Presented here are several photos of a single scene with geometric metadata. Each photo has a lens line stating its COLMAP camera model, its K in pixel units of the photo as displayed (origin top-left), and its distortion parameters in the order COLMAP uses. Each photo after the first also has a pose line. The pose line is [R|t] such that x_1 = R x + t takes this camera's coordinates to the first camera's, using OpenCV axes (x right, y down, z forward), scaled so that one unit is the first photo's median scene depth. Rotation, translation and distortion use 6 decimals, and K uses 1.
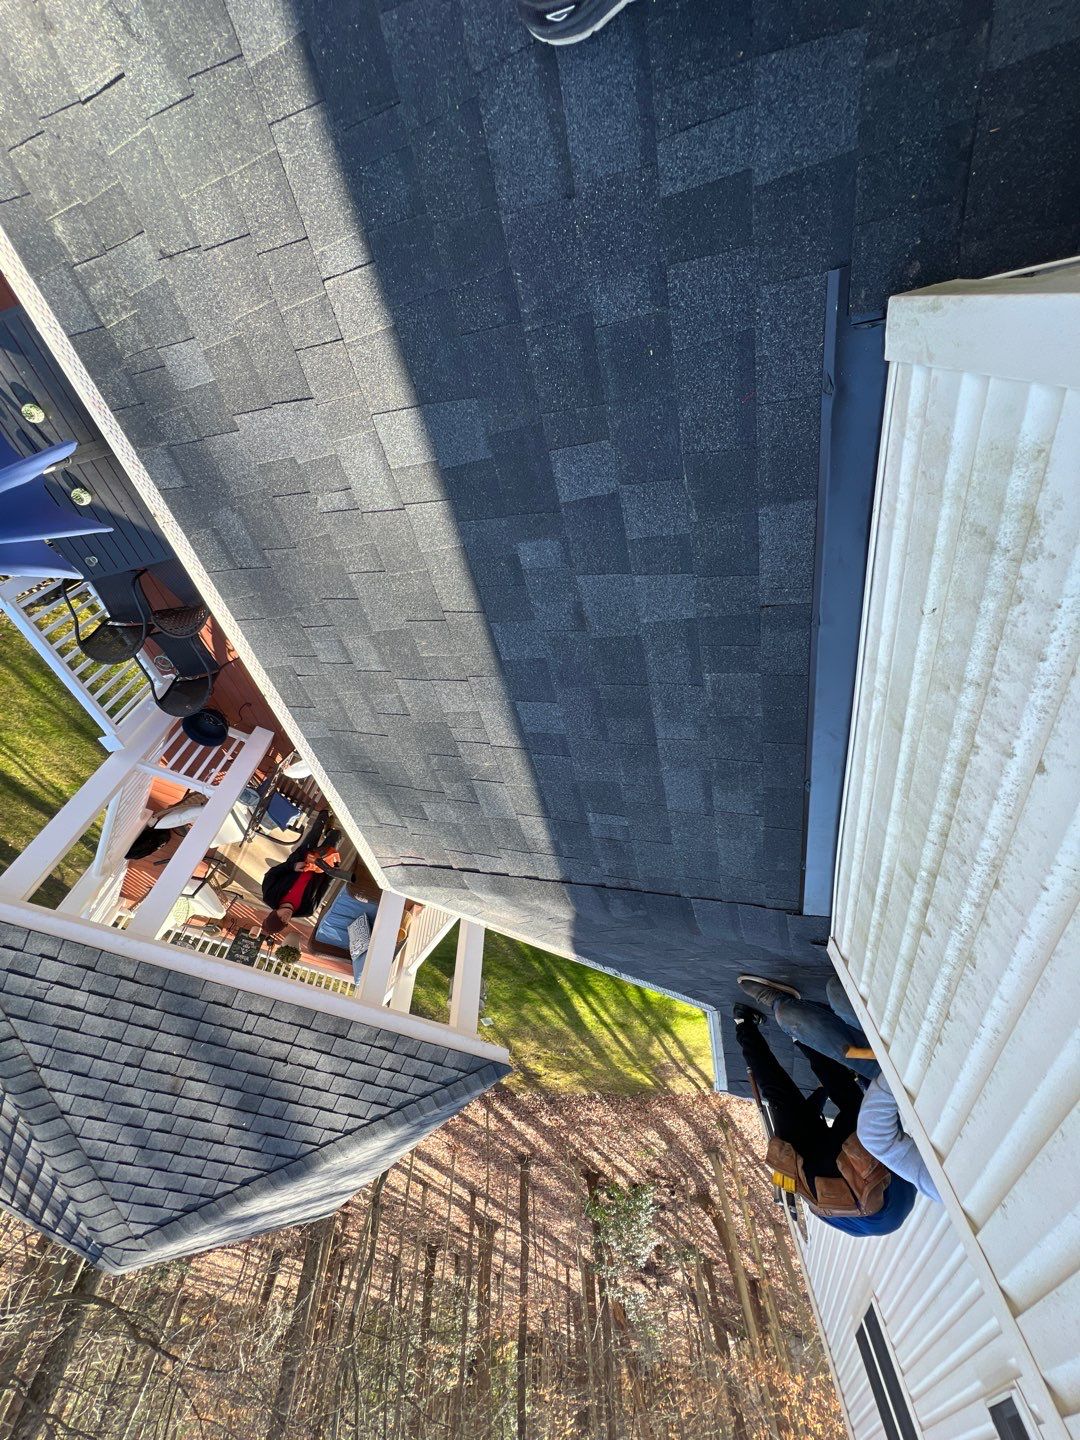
lens RADIAL K [[574.6, 0, 540.0], [0, 574.6, 720.0], [0, 0, 1]] dist [-0.000495, -0.000215]
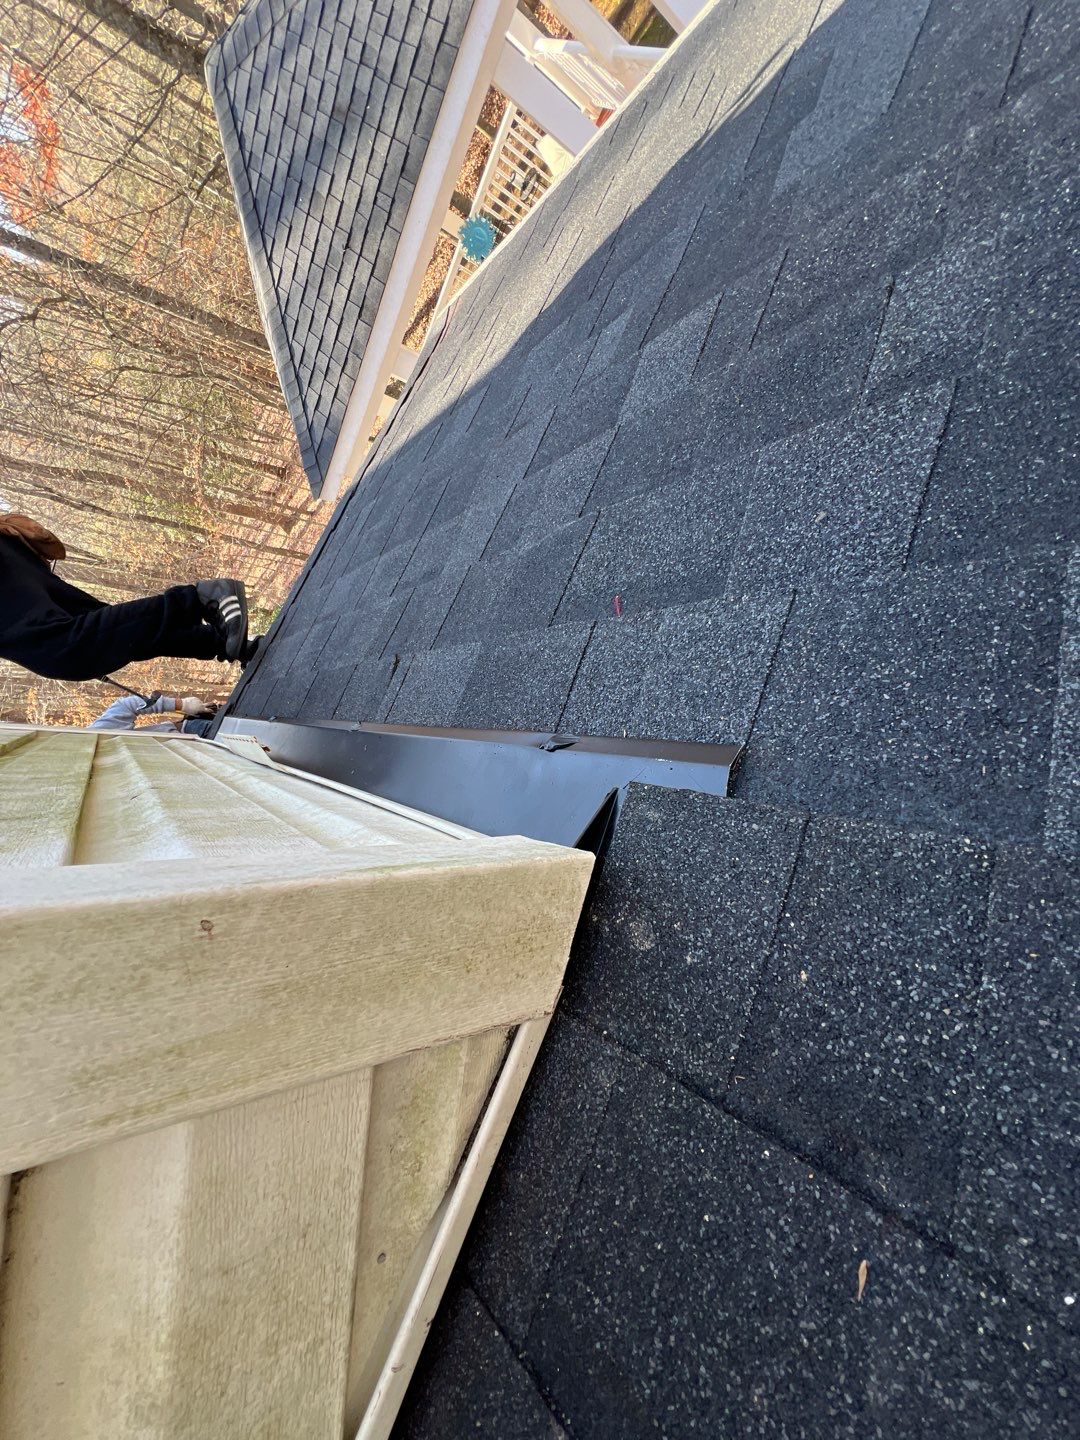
lens RADIAL K [[581.2, 0, 513.3], [0, 581.2, 716.7], [0, 0, 1]] dist [-0.000599, -0.000239]
pose [[-0.226007, 0.962127, 0.152425, 0.102090], [-0.914530, -0.263457, 0.306962, -0.167635], [0.335494, -0.070021, 0.939436, 0.134544]]
